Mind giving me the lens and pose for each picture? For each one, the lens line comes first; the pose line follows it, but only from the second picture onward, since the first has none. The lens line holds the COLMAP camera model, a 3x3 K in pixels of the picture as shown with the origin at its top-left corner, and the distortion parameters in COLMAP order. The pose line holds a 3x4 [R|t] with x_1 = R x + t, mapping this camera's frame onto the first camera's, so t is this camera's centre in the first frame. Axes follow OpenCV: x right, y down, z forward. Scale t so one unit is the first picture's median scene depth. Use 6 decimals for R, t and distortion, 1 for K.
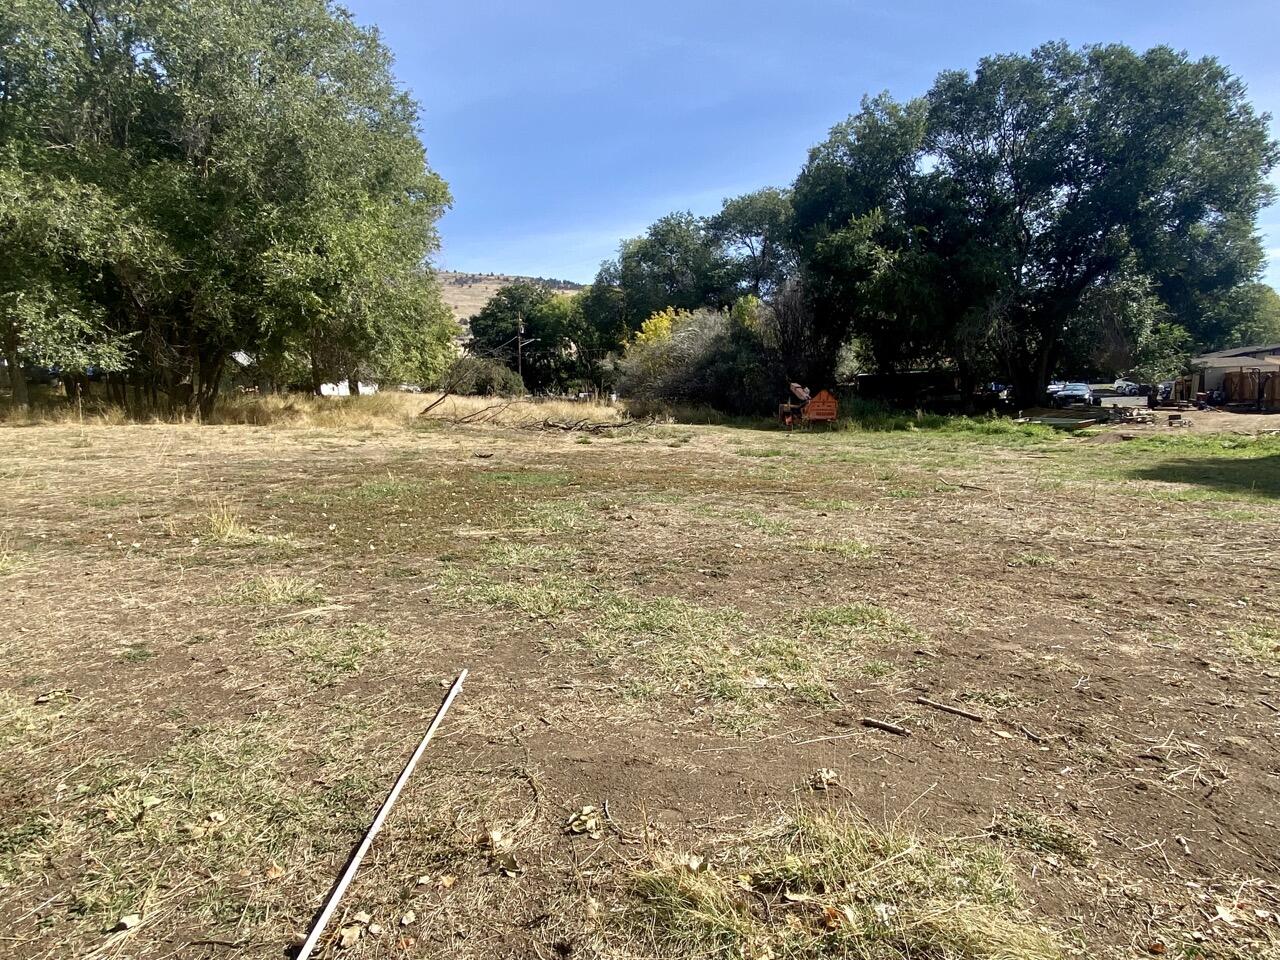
lens RADIAL K [[732.7, 0, 640.0], [0, 732.7, 480.0], [0, 0, 1]] dist [-0.002340, -0.017702]
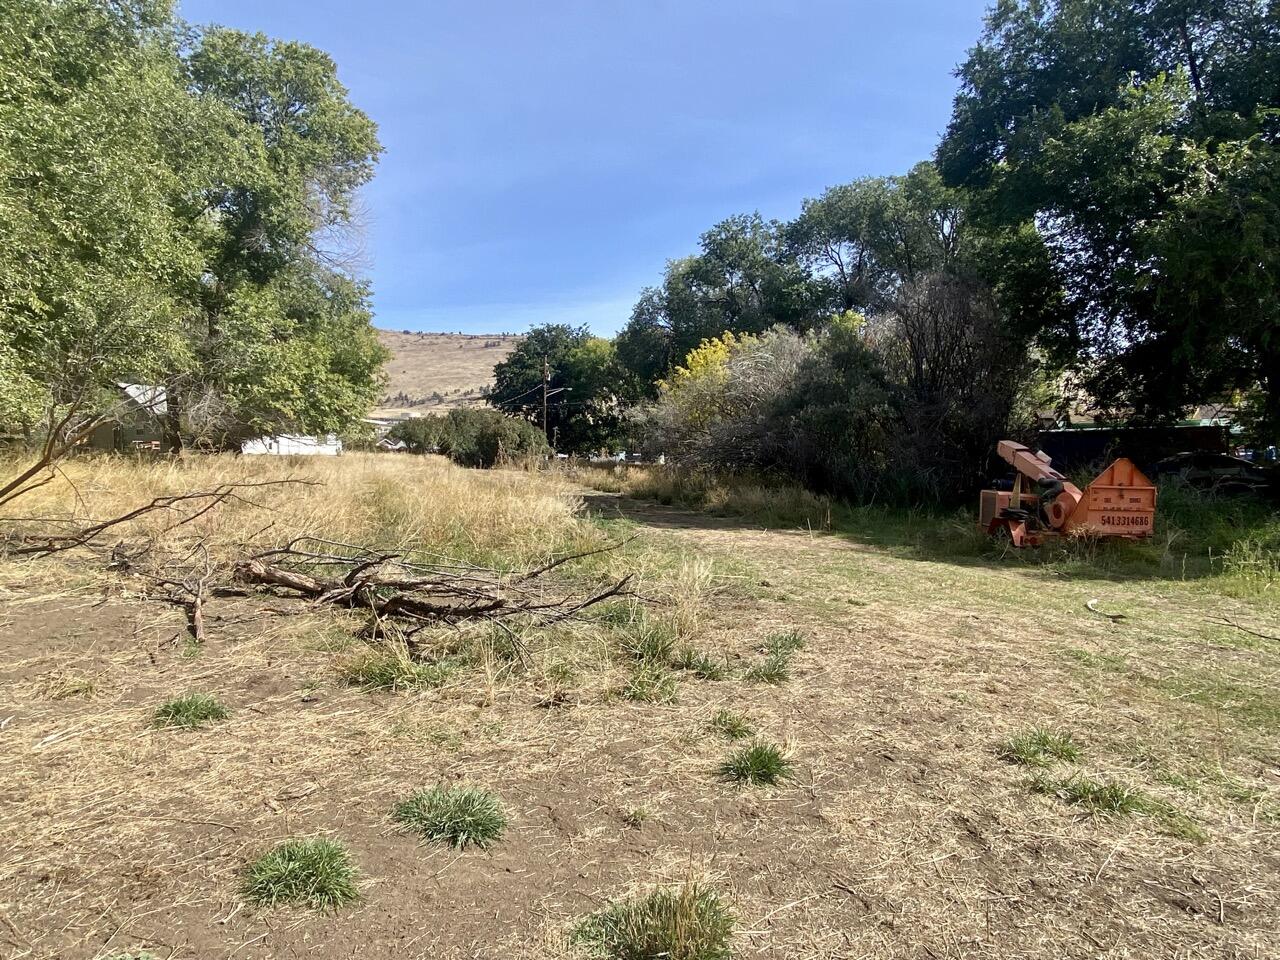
lens RADIAL K [[732.7, 0, 640.0], [0, 732.7, 480.0], [0, 0, 1]] dist [-0.002340, -0.017702]
pose [[0.996472, 0.018390, -0.081892, 0.026724], [-0.025087, 0.996355, -0.081526, -0.059915], [0.080094, 0.083293, 0.993301, 0.486055]]
